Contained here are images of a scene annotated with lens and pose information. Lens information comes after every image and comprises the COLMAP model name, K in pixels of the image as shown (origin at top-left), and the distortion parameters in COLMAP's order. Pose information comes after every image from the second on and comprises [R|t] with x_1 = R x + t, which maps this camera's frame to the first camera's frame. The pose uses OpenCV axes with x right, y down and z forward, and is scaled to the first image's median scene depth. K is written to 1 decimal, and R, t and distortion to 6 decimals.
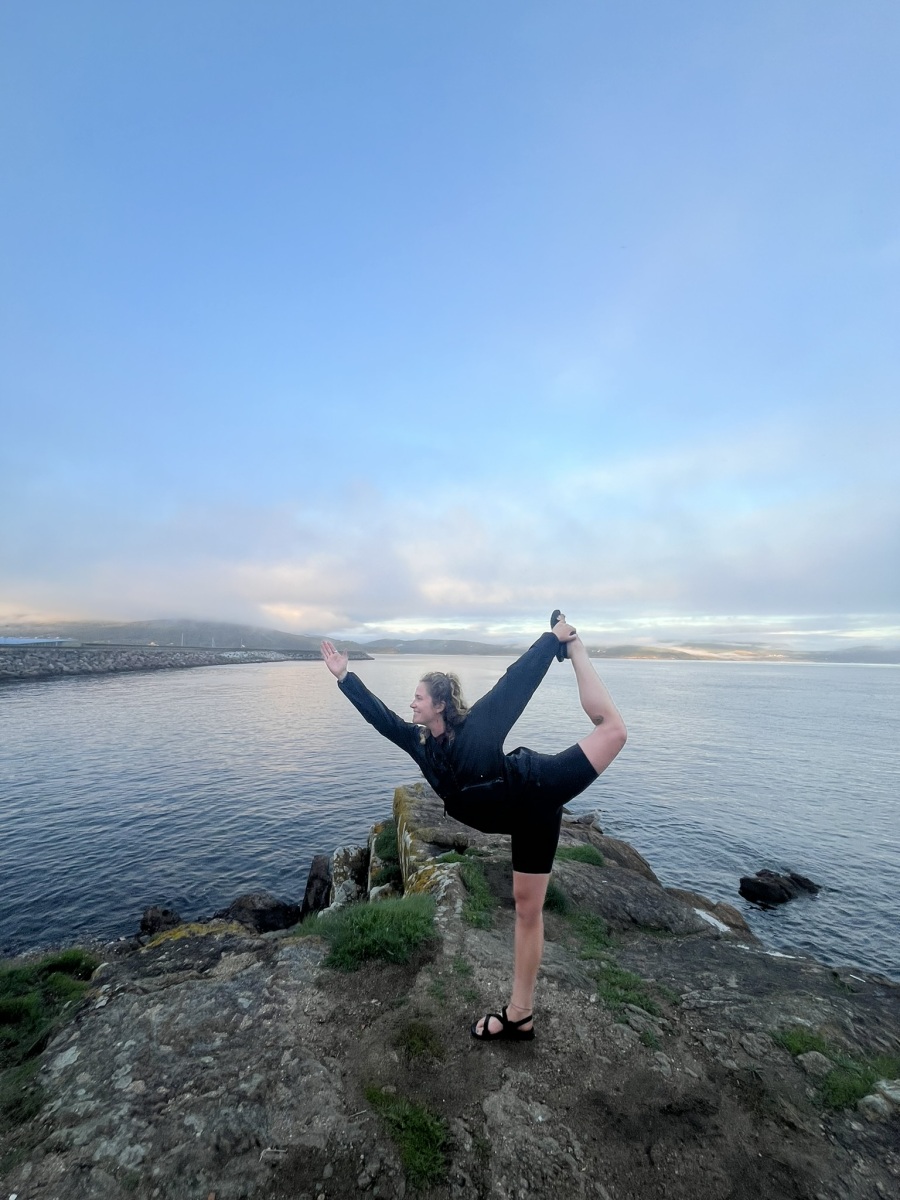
lens RADIAL K [[479.1, 0, 450.0], [0, 479.1, 600.0], [0, 0, 1]] dist [-0.003186, 0.000603]
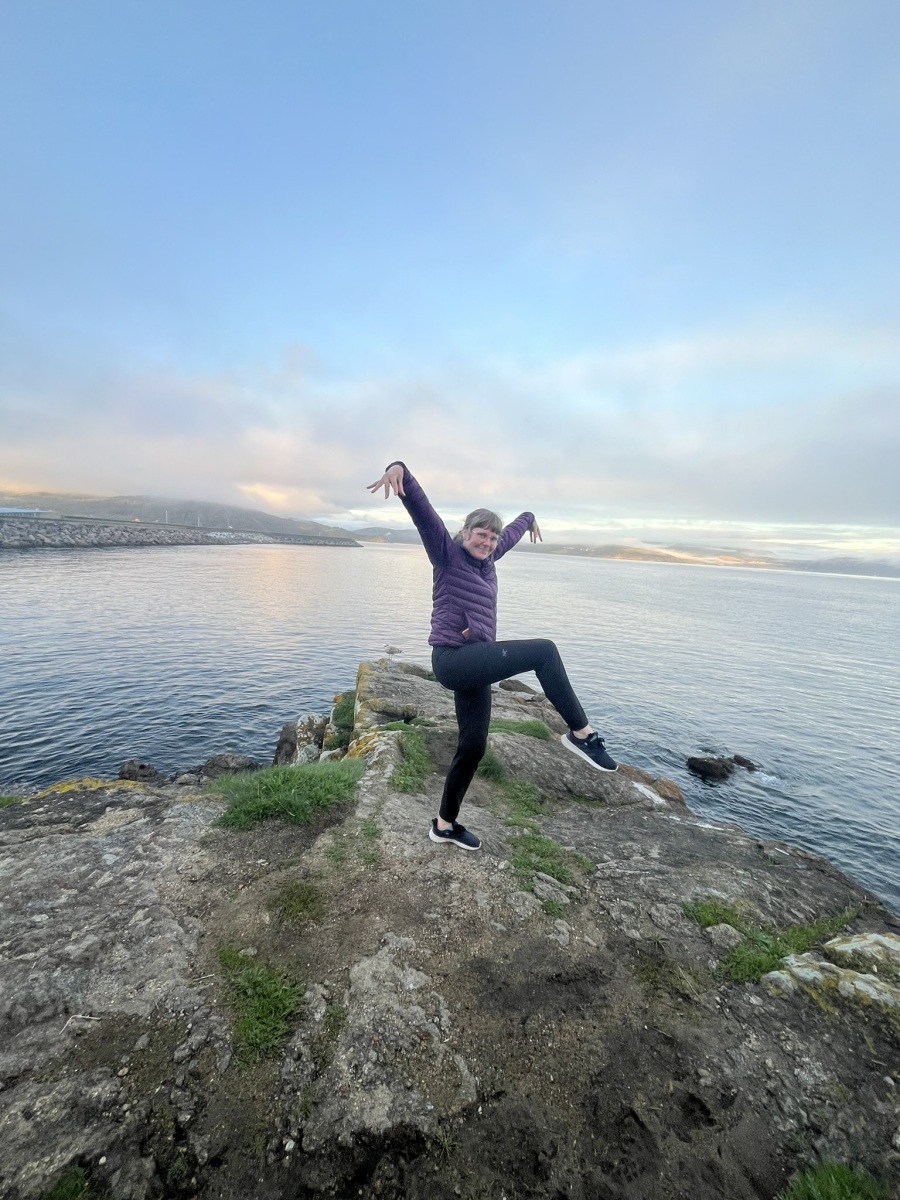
lens RADIAL K [[479.1, 0, 450.0], [0, 479.1, 600.0], [0, 0, 1]] dist [-0.003186, 0.000603]
pose [[0.998590, 0.045650, 0.027100, 0.165085], [-0.050558, 0.973455, 0.223223, 0.140749], [-0.016190, -0.224279, 0.974391, 0.230850]]
